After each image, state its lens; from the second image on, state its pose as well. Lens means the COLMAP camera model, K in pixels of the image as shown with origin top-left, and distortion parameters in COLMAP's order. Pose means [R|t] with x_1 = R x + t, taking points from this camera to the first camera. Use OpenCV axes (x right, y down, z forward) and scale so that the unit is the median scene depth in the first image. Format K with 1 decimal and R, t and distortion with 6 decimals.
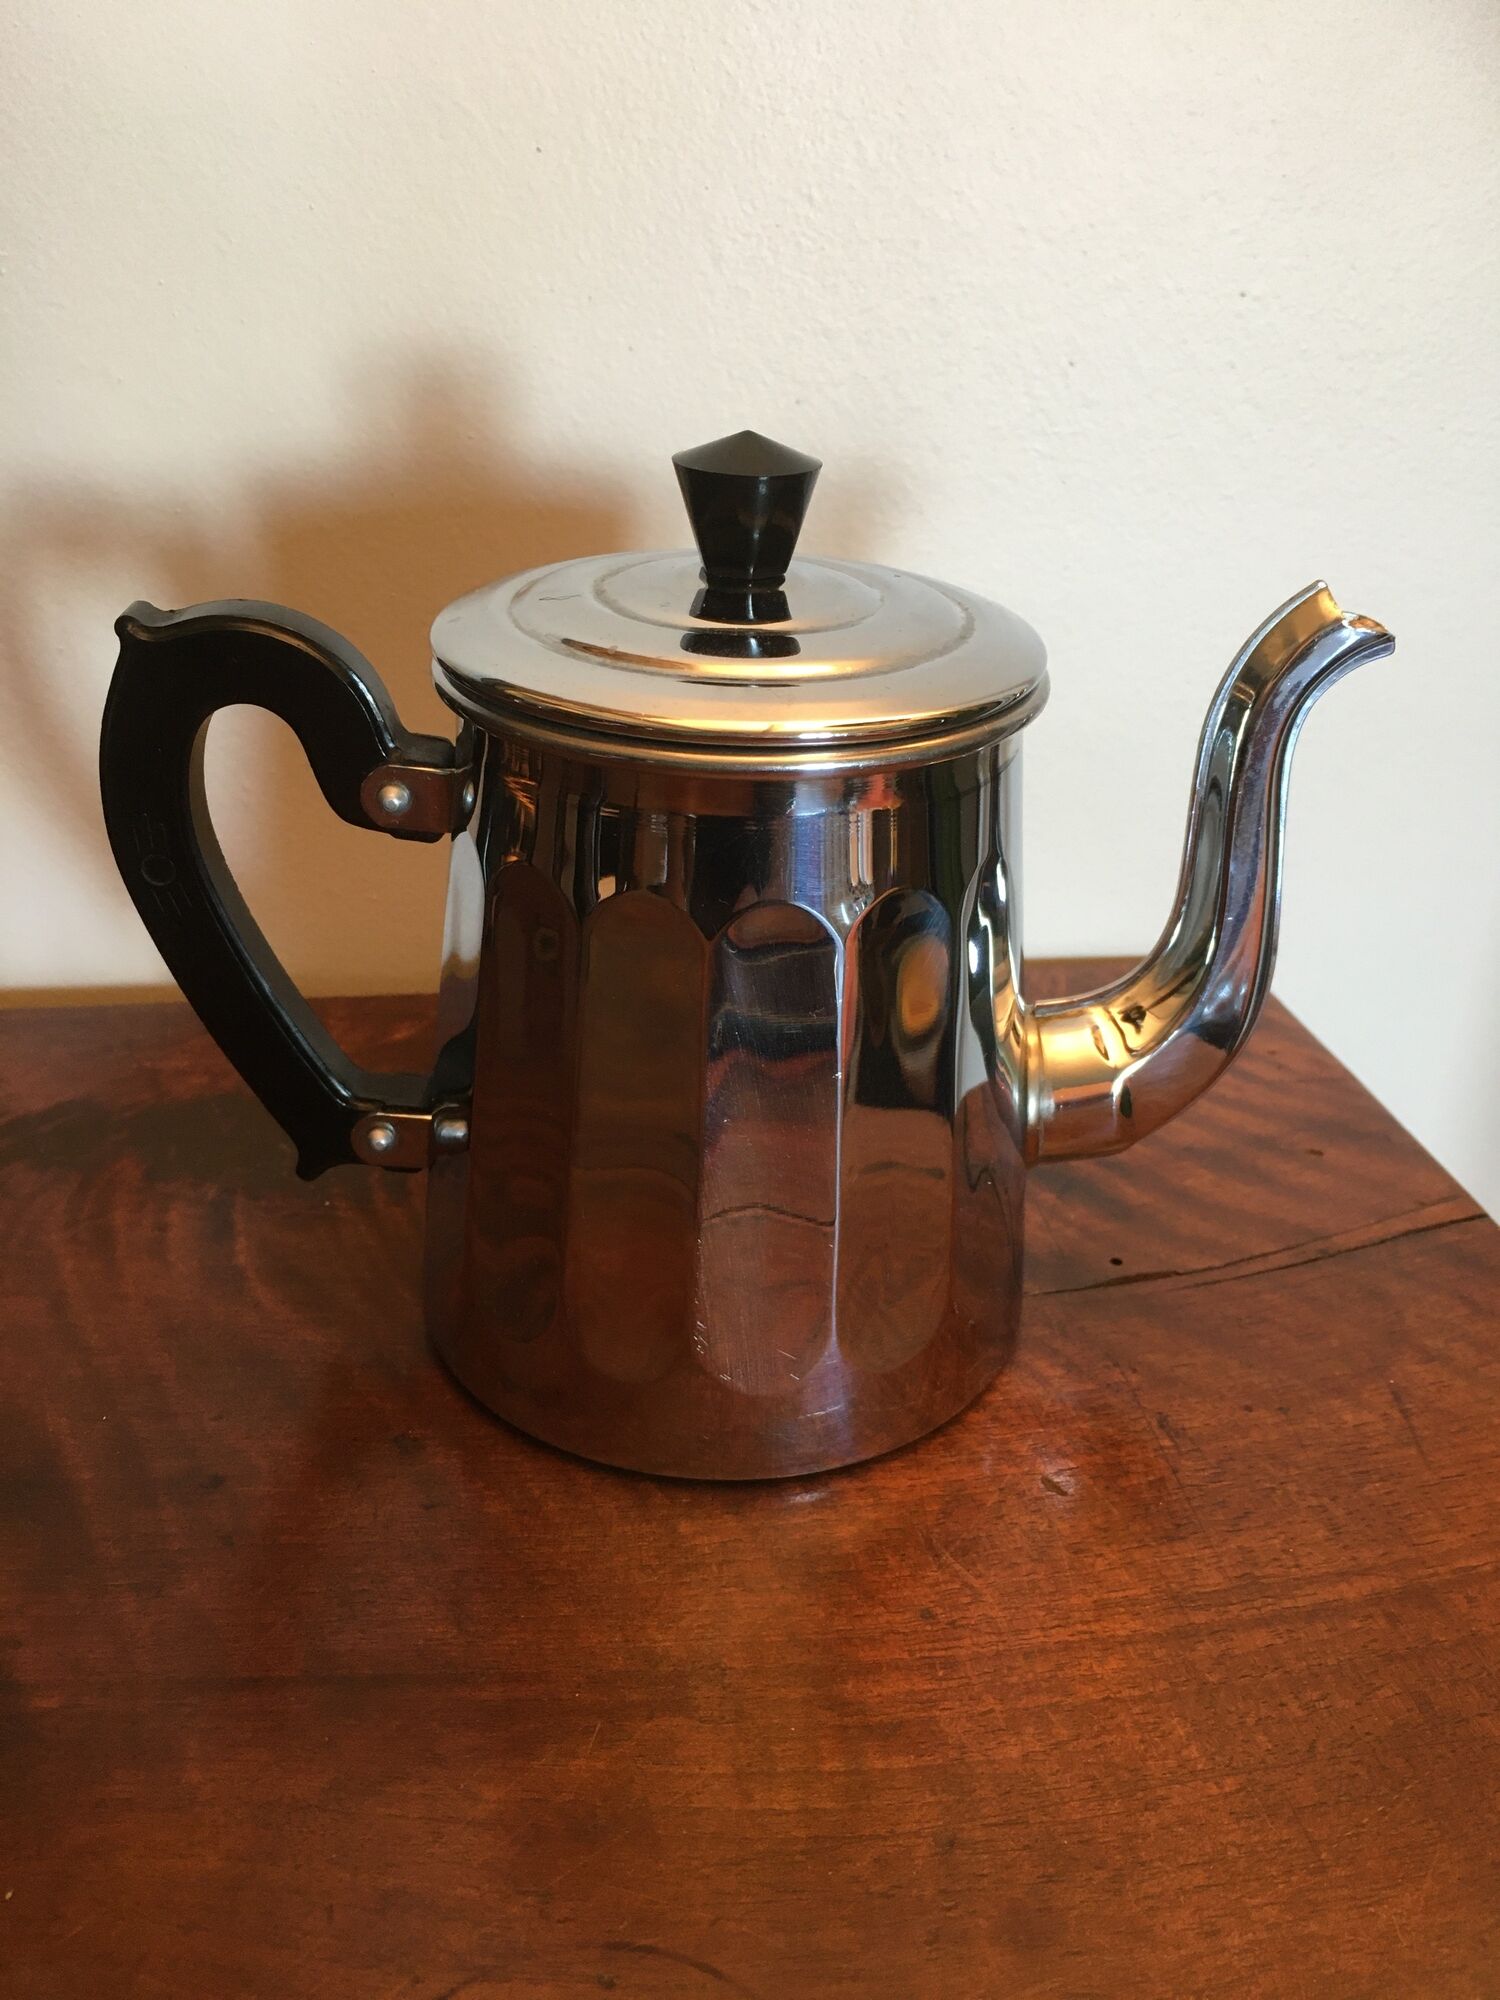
lens RADIAL K [[1750.5, 0, 750.0], [0, 1750.5, 1000.0], [0, 0, 1]] dist [0.042020, -0.080935]
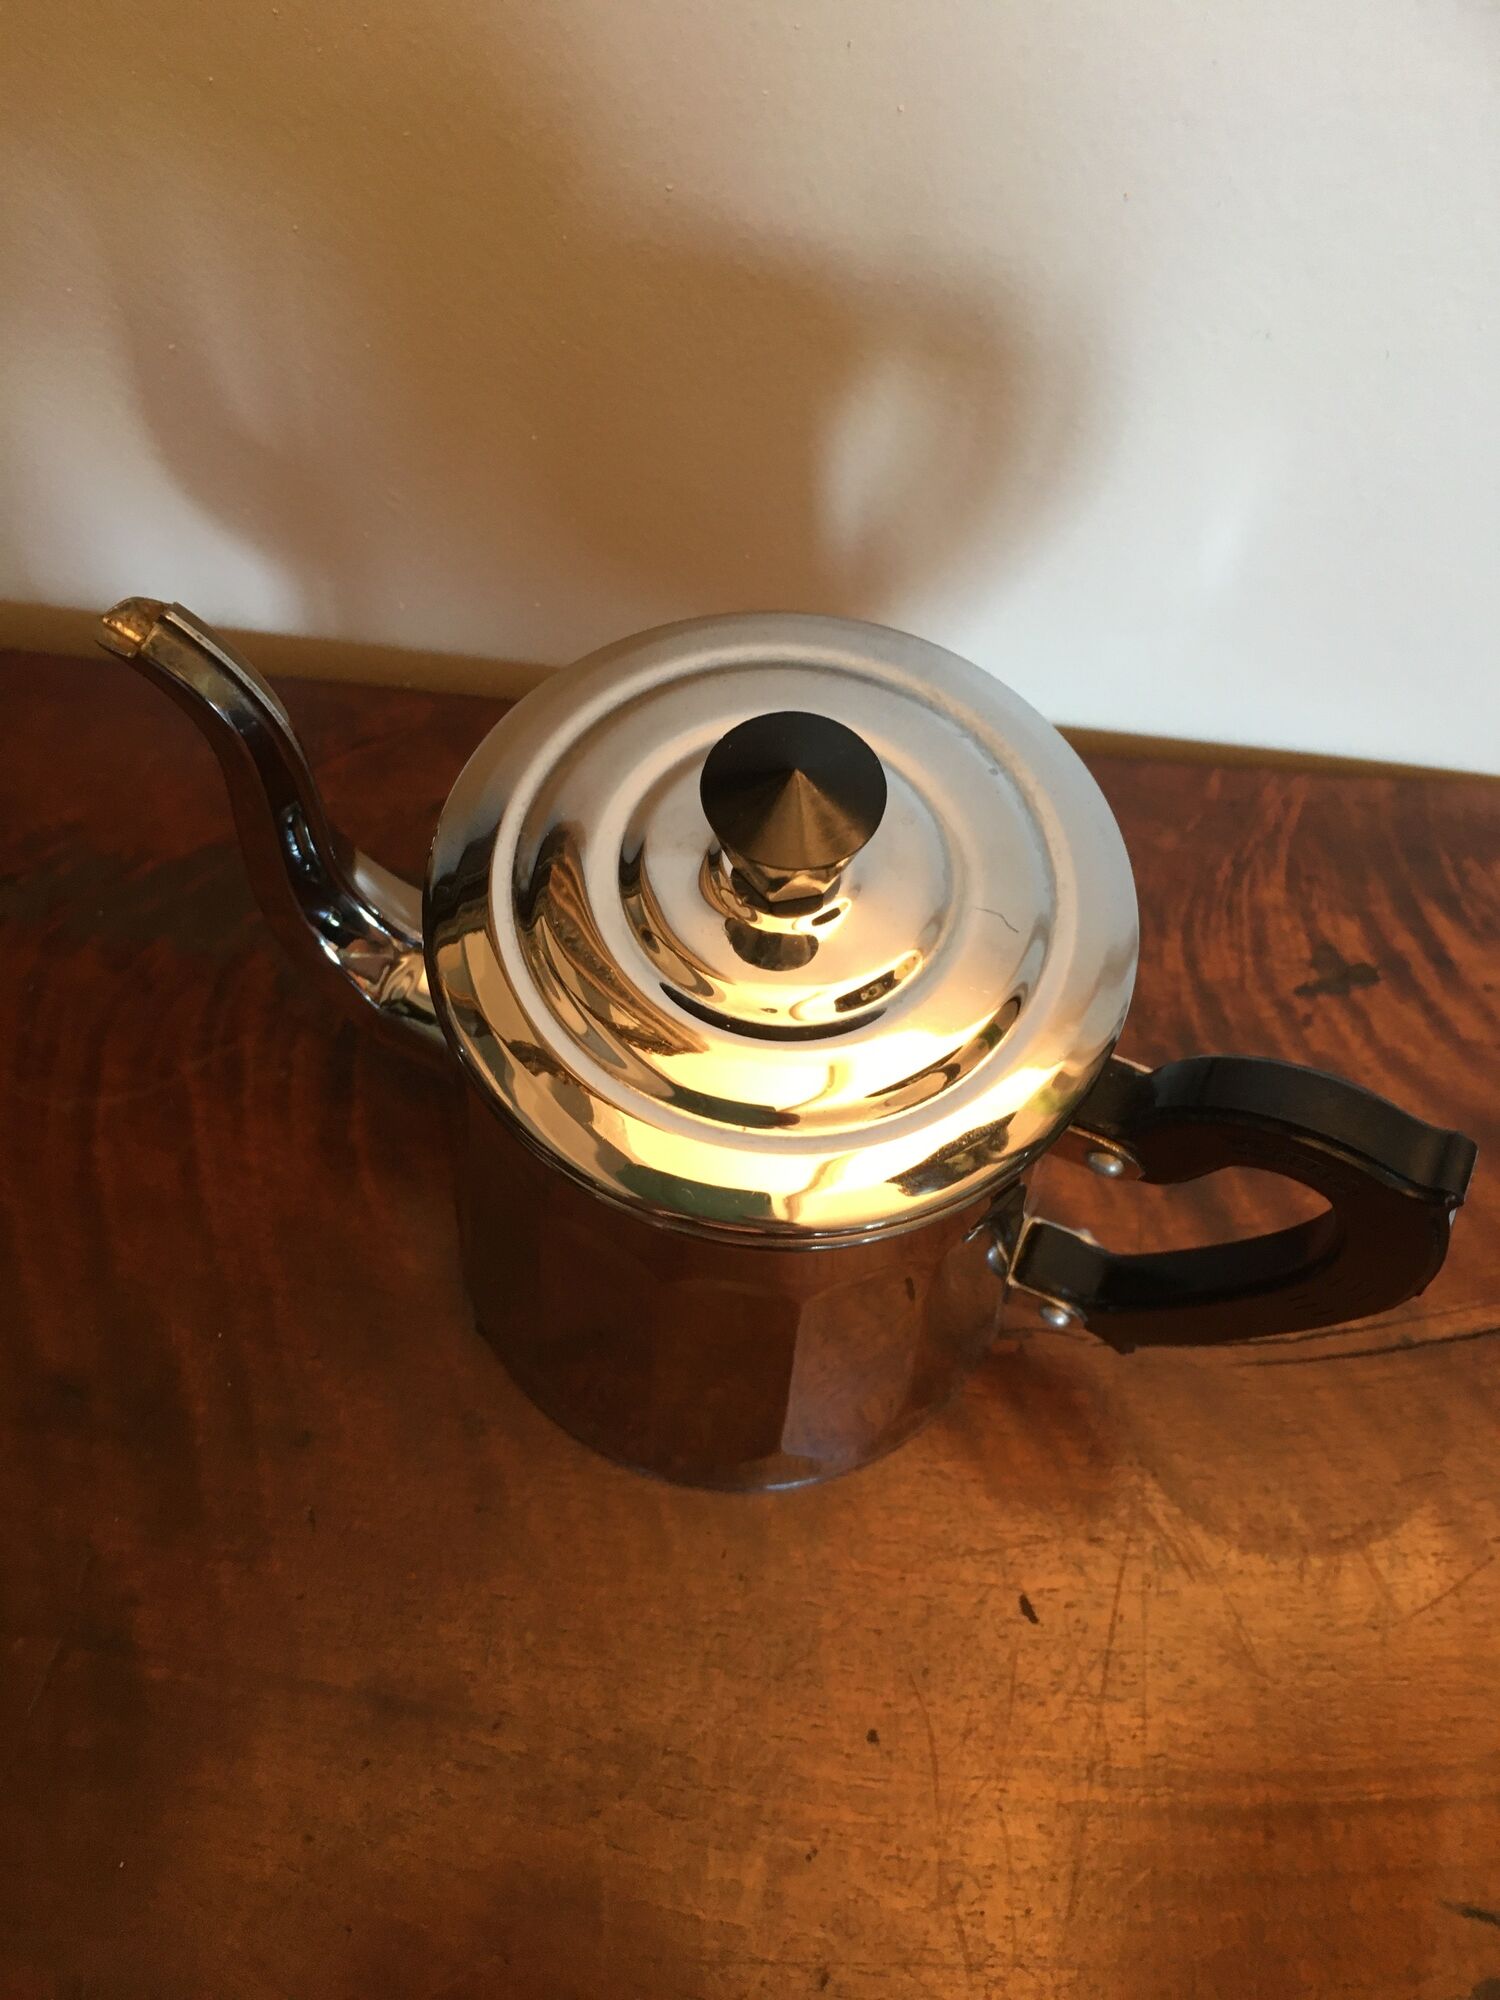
lens RADIAL K [[1750.5, 0, 750.0], [0, 1750.5, 1000.0], [0, 0, 1]] dist [0.042020, -0.080935]
pose [[0.972131, 0.216911, -0.088938, 0.015990], [-0.122134, 0.792411, 0.597635, -0.611721], [0.200109, -0.570118, 0.796820, 0.276731]]
